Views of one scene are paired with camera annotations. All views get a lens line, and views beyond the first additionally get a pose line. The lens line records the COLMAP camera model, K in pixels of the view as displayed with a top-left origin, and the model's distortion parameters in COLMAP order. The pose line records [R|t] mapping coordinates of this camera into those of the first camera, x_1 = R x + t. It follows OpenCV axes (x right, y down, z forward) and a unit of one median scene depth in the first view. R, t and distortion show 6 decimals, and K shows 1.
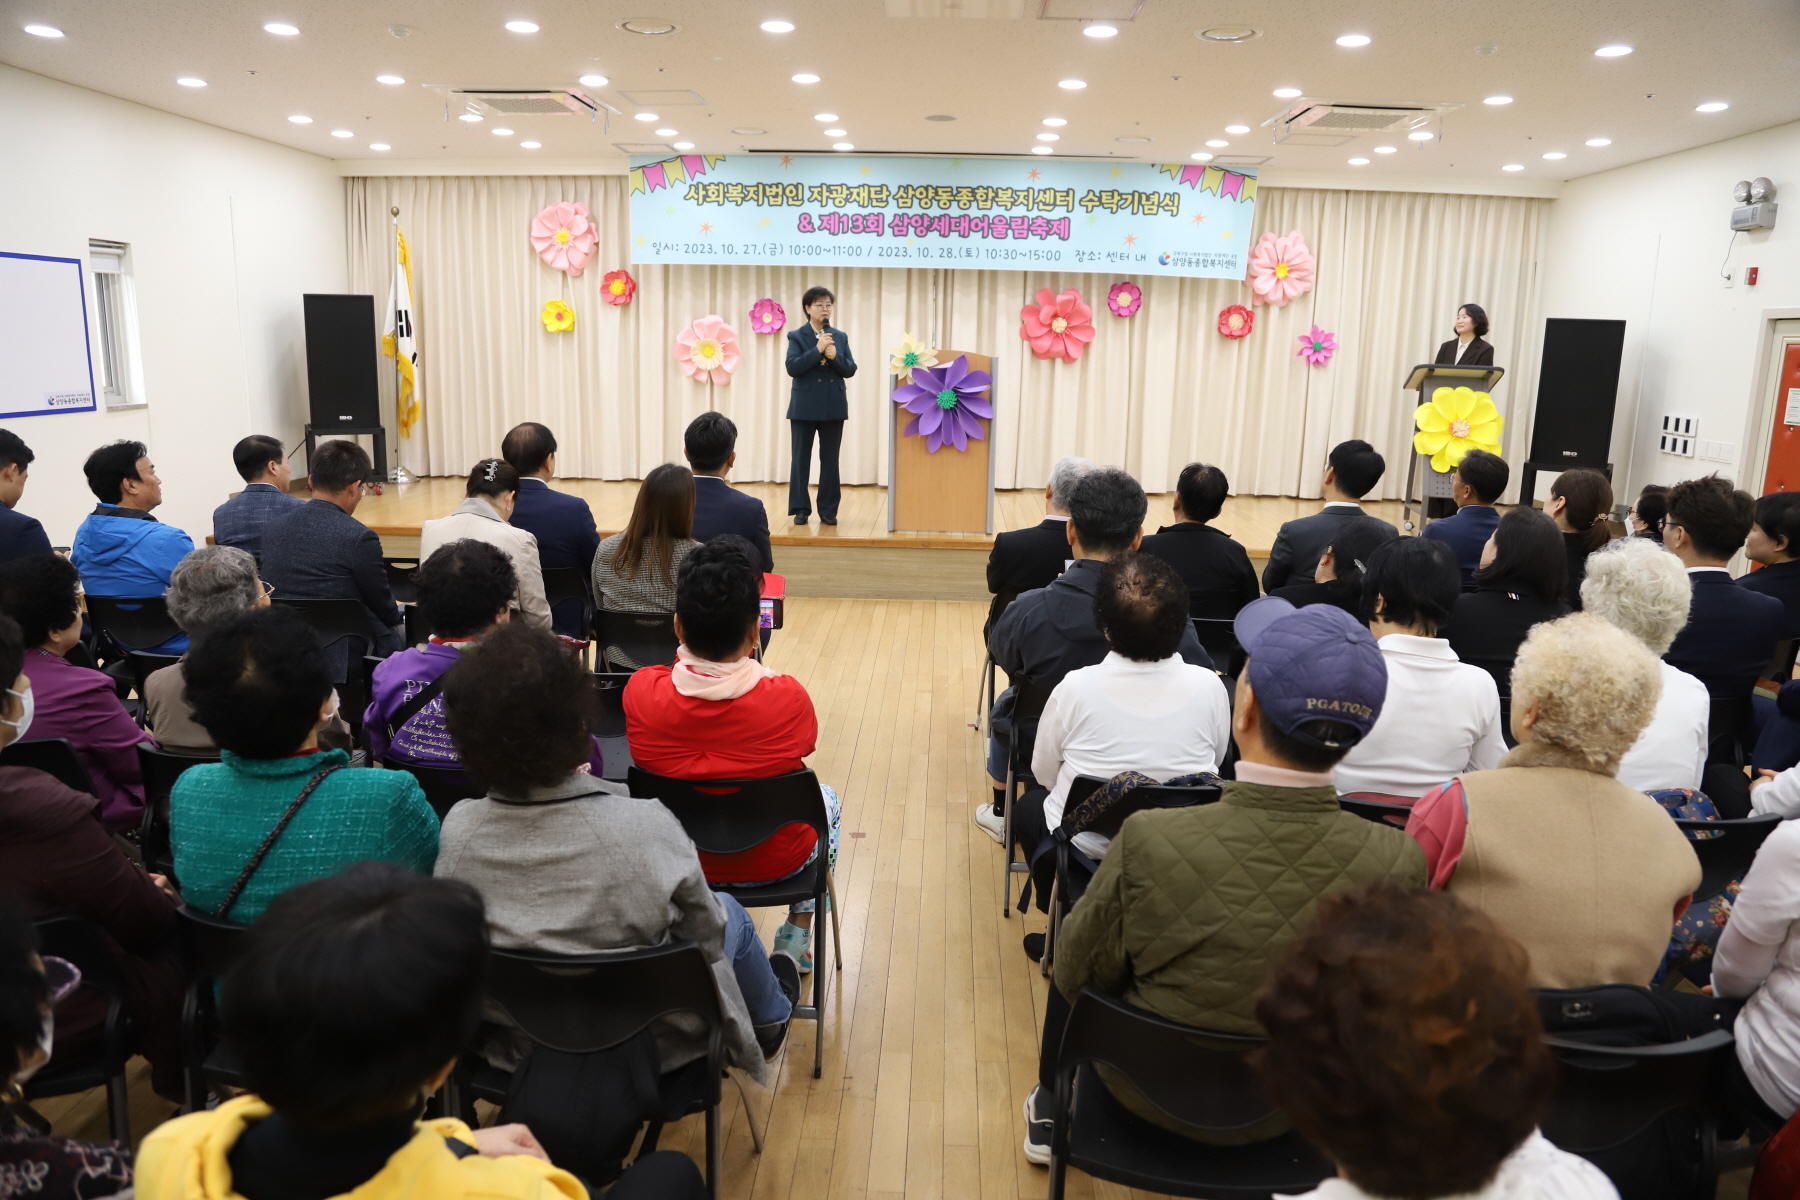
lens RADIAL K [[1216.9, 0, 900.7], [0, 1216.9, 605.1], [0, 0, 1]] dist [-0.128768, 0.069635]
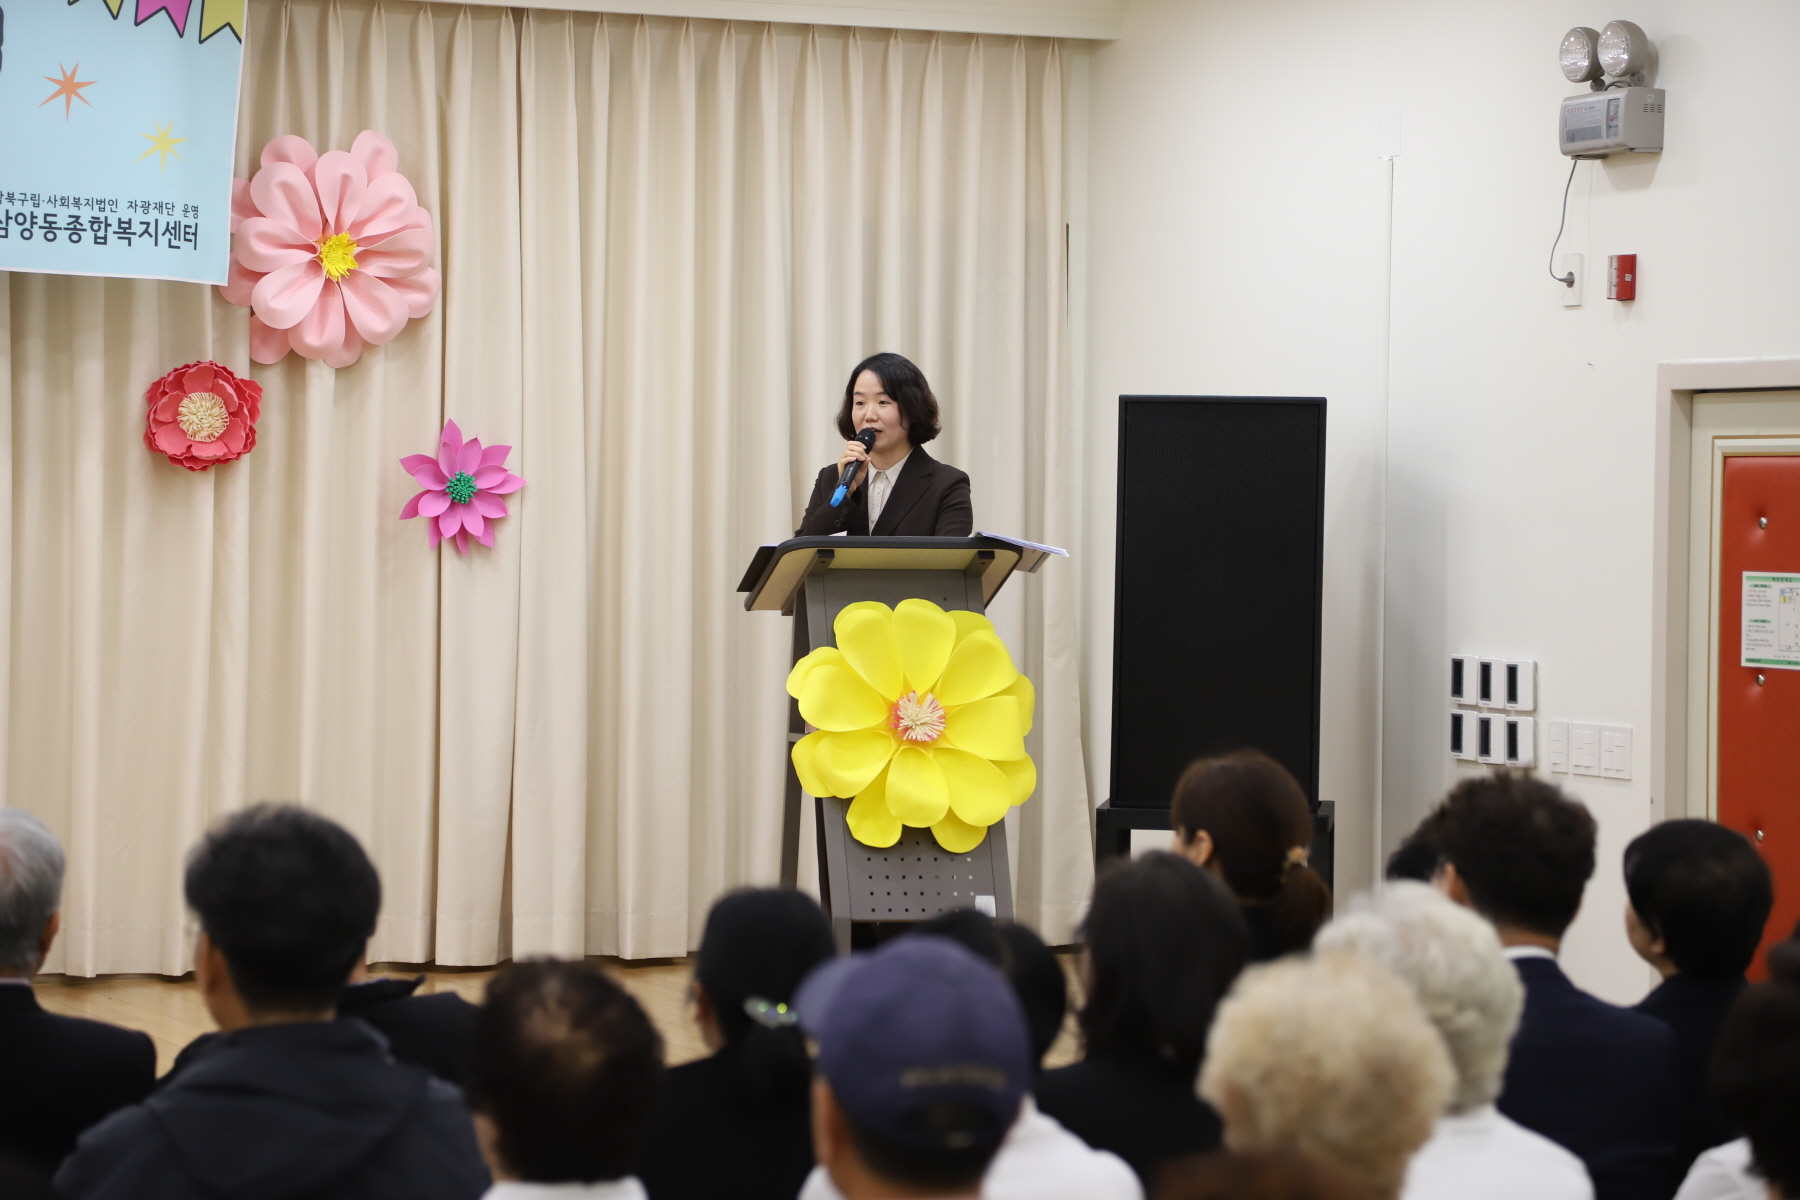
lens RADIAL K [[5020.6, 0, 900.0], [0, 5020.6, 600.0], [0, 0, 1]] dist [0.636042, 0.103891]
pose [[0.894790, -0.017731, 0.446135, -0.154360], [0.099839, 0.981855, -0.161220, 0.043862], [-0.435182, 0.188800, 0.880325, -0.244856]]
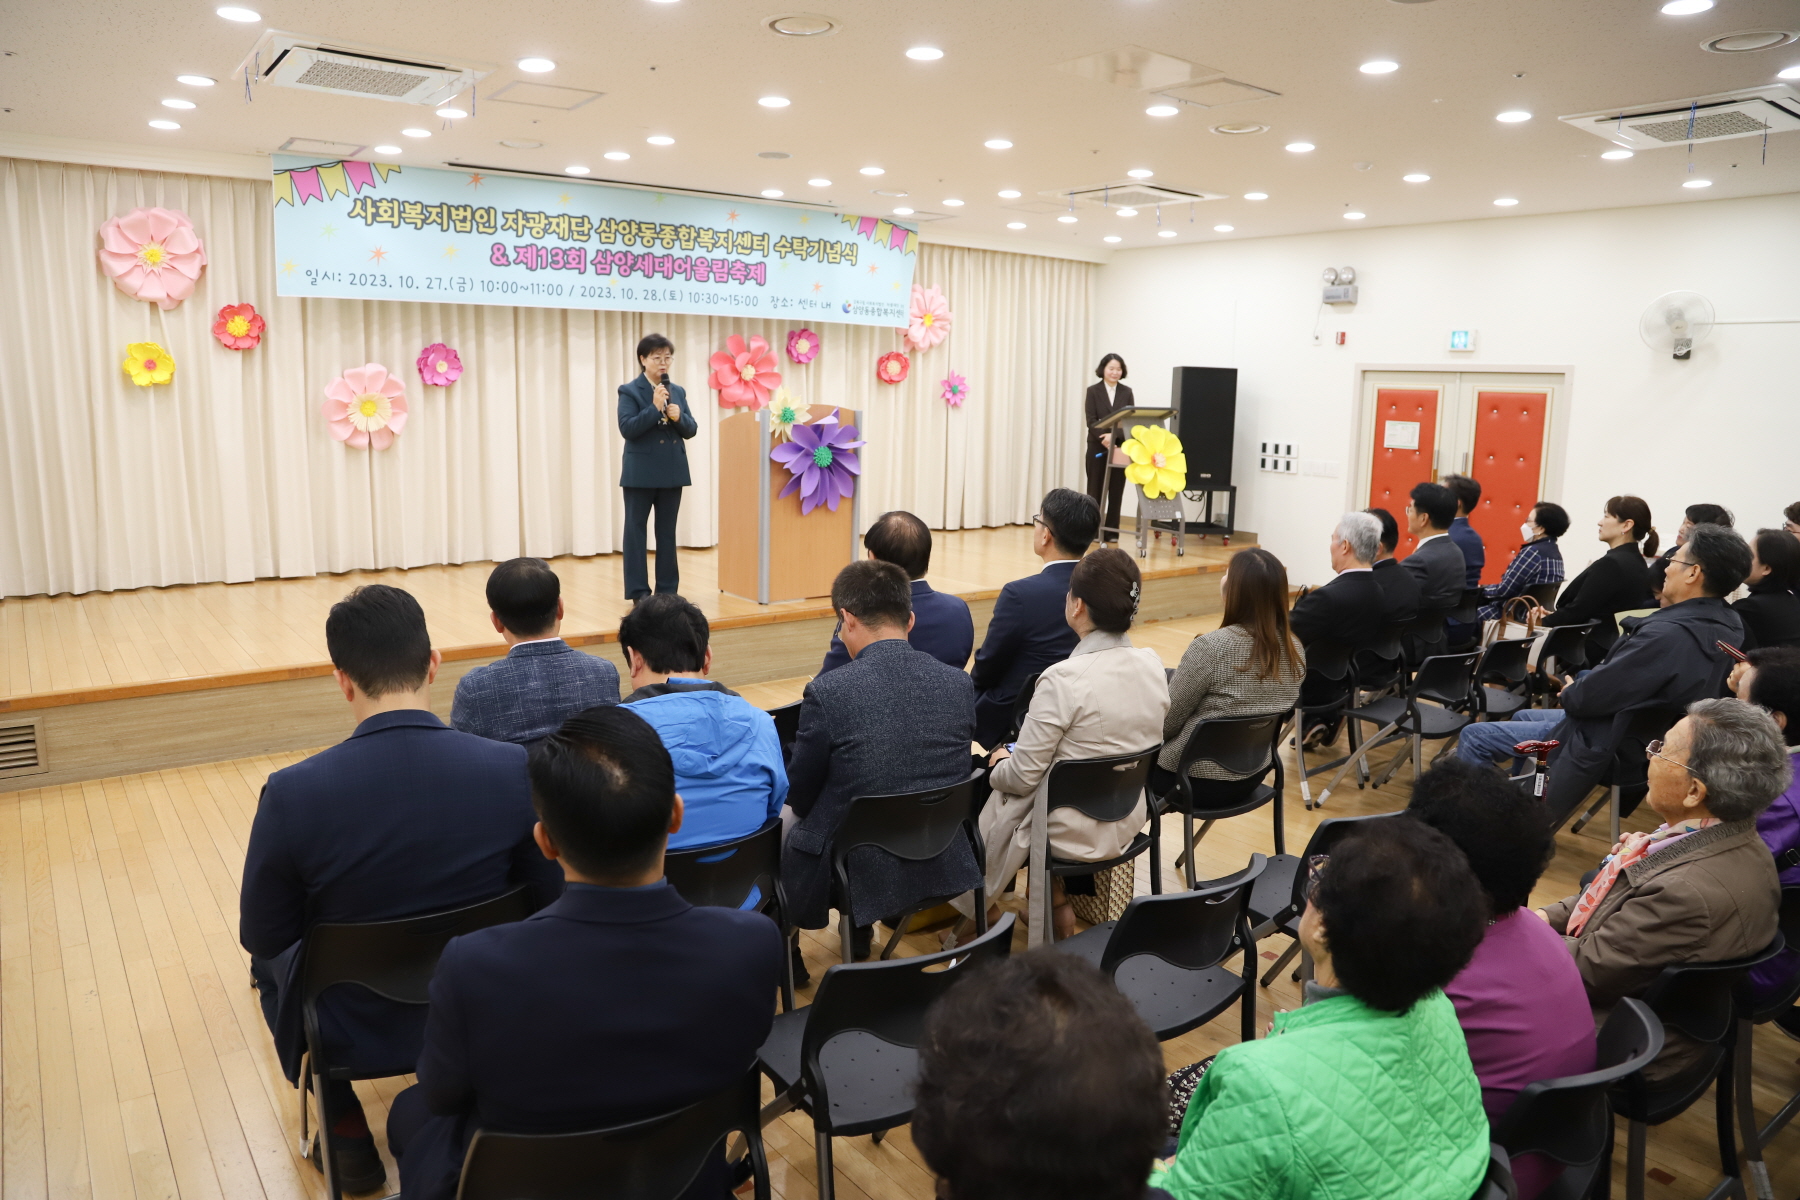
lens RADIAL K [[1209.2, 0, 895.6], [0, 1209.2, 607.8], [0, 0, 1]] dist [-0.143394, 0.081469]
pose [[0.771151, -0.118825, 0.625465, -0.413819], [0.132221, 0.990899, 0.025232, -0.056415], [-0.622771, 0.063242, 0.779844, 0.196906]]
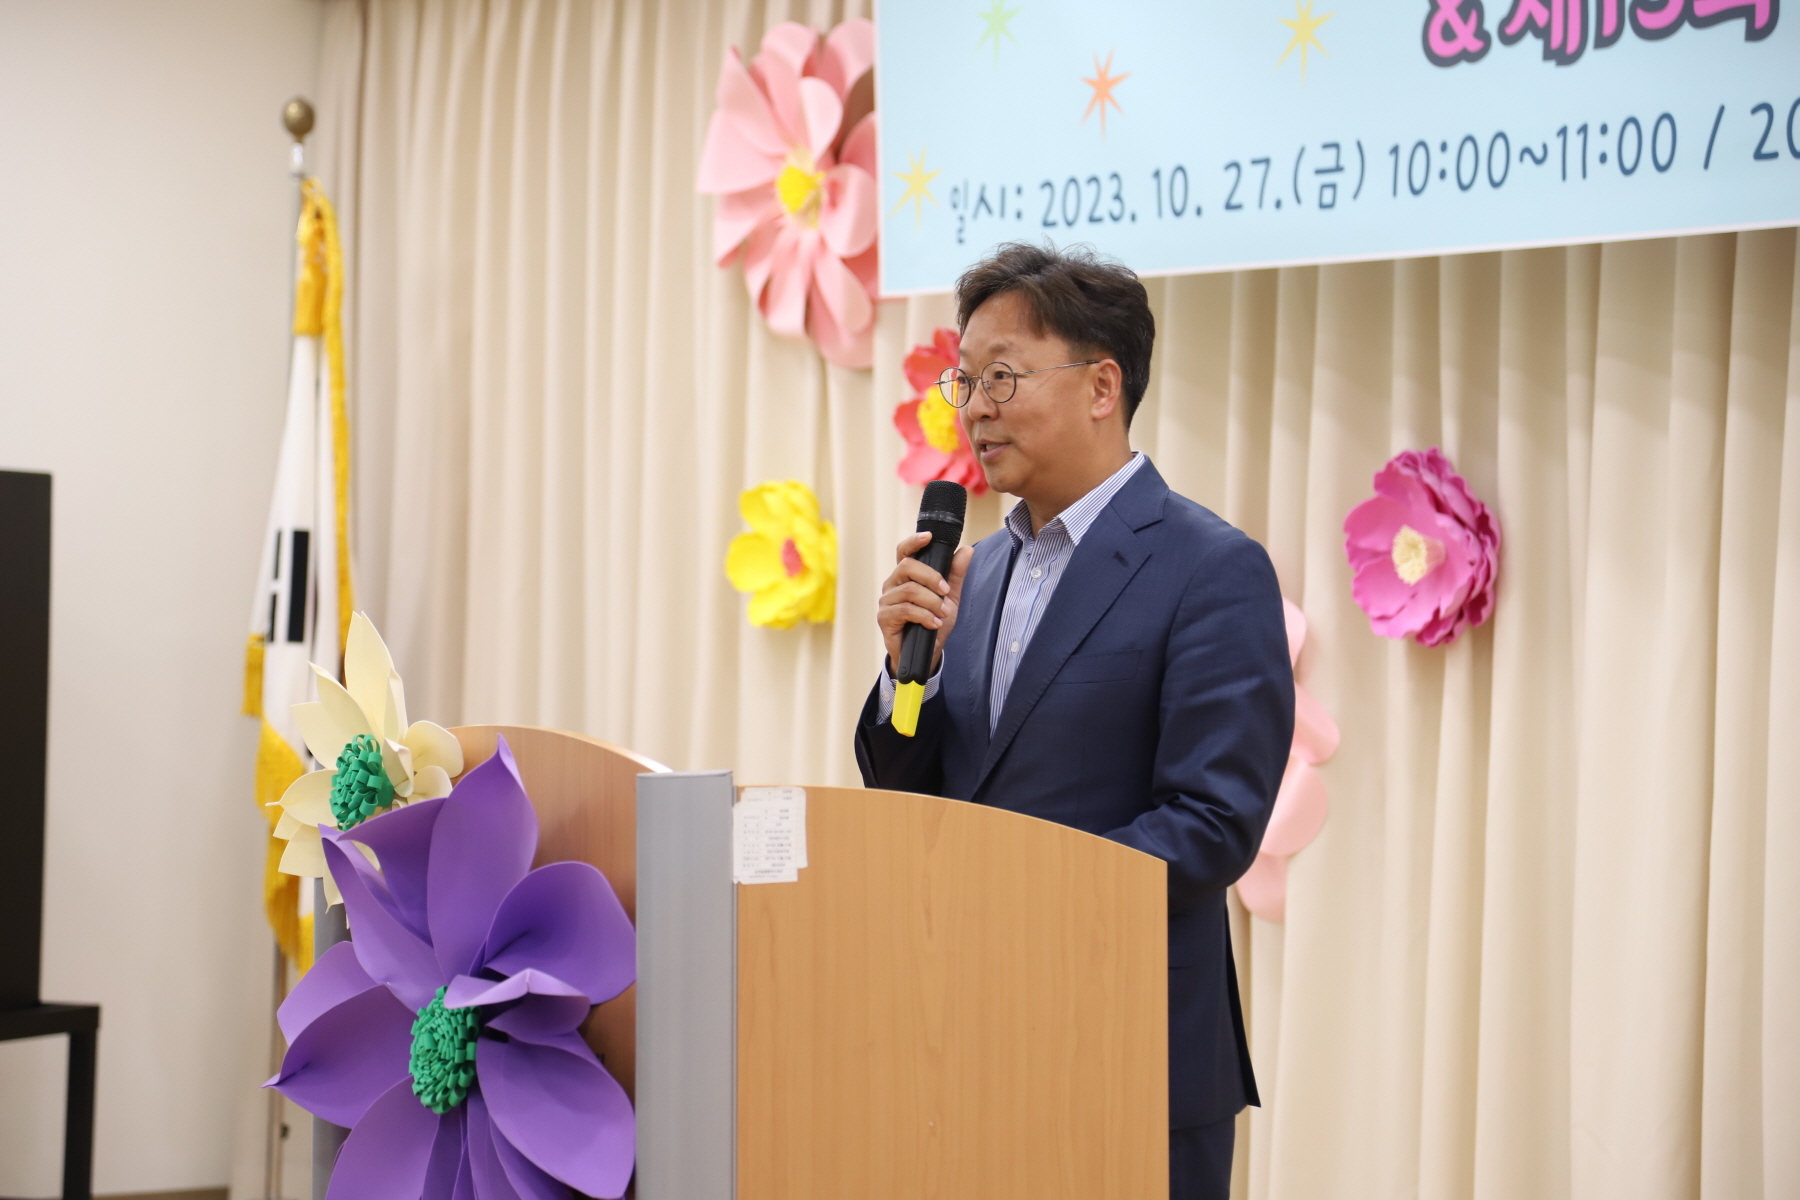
lens RADIAL K [[5020.6, 0, 900.0], [0, 5020.6, 600.0], [0, 0, 1]] dist [0.636042, 0.103891]
pose [[0.593884, -0.012380, -0.804455, 0.467019], [-0.177757, 0.973153, -0.146204, -0.113818], [0.784668, 0.229826, 0.575740, 0.535485]]
